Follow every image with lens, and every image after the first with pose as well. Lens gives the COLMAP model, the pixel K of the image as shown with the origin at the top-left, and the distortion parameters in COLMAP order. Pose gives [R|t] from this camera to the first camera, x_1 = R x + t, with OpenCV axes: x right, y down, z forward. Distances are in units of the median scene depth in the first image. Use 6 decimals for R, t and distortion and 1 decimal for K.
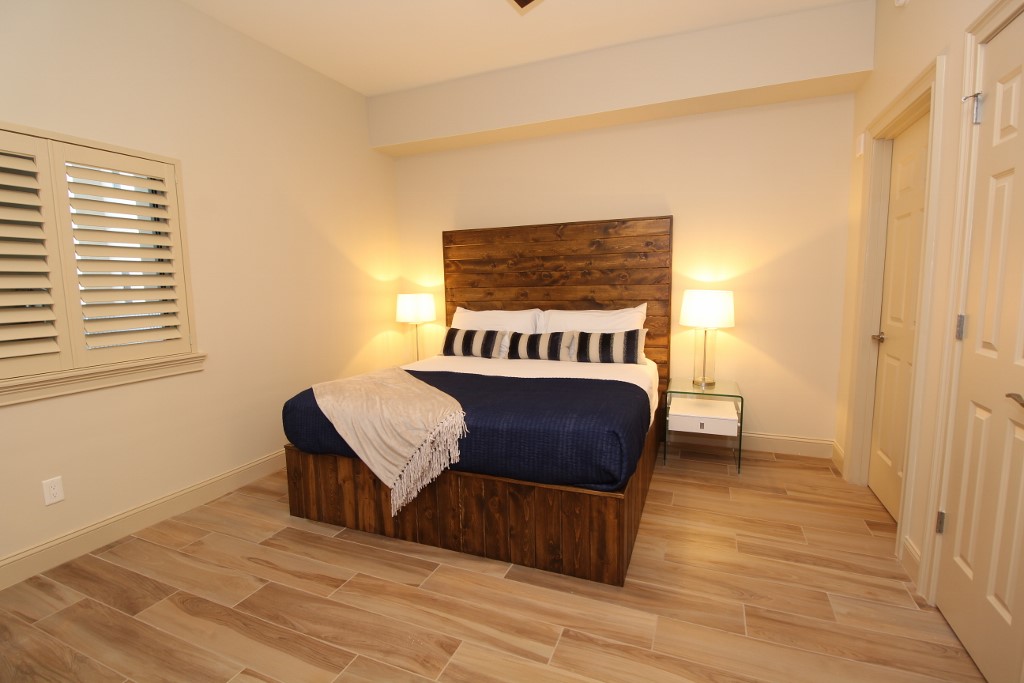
lens RADIAL K [[471.6, 0, 507.6], [0, 471.6, 336.3], [0, 0, 1]] dist [-0.009112, -0.001665]
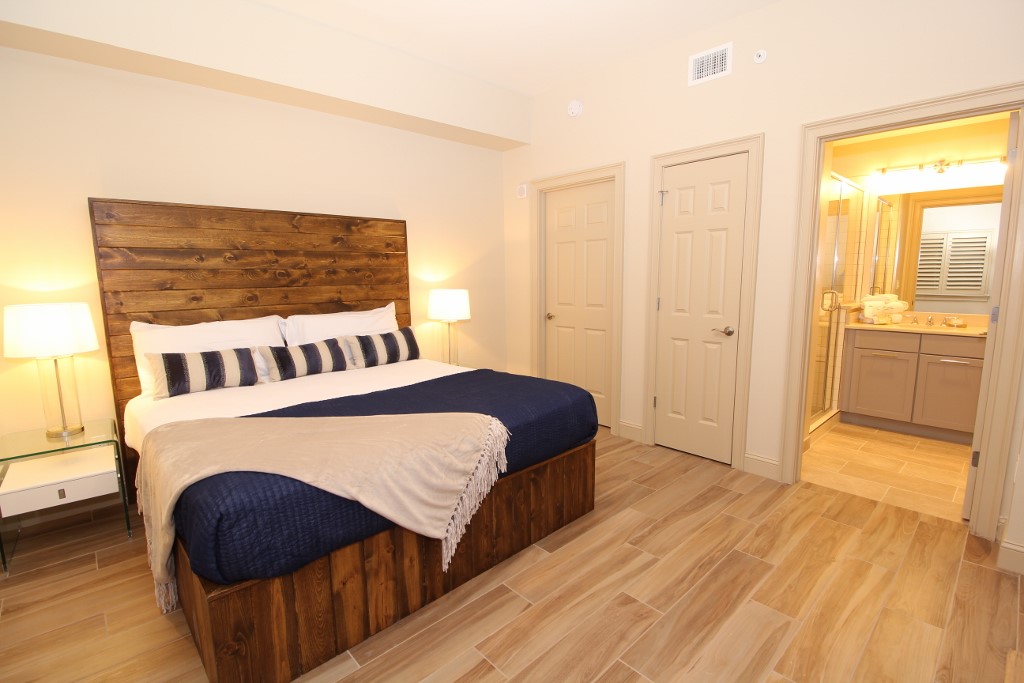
lens RADIAL K [[471.6, 0, 506.8], [0, 471.6, 344.1], [0, 0, 1]] dist [-0.009112, -0.001665]
pose [[0.421341, -0.116503, 0.899388, -0.540242], [0.103486, 0.991413, 0.079942, -0.035894], [-0.900979, 0.059391, 0.429779, 0.328726]]
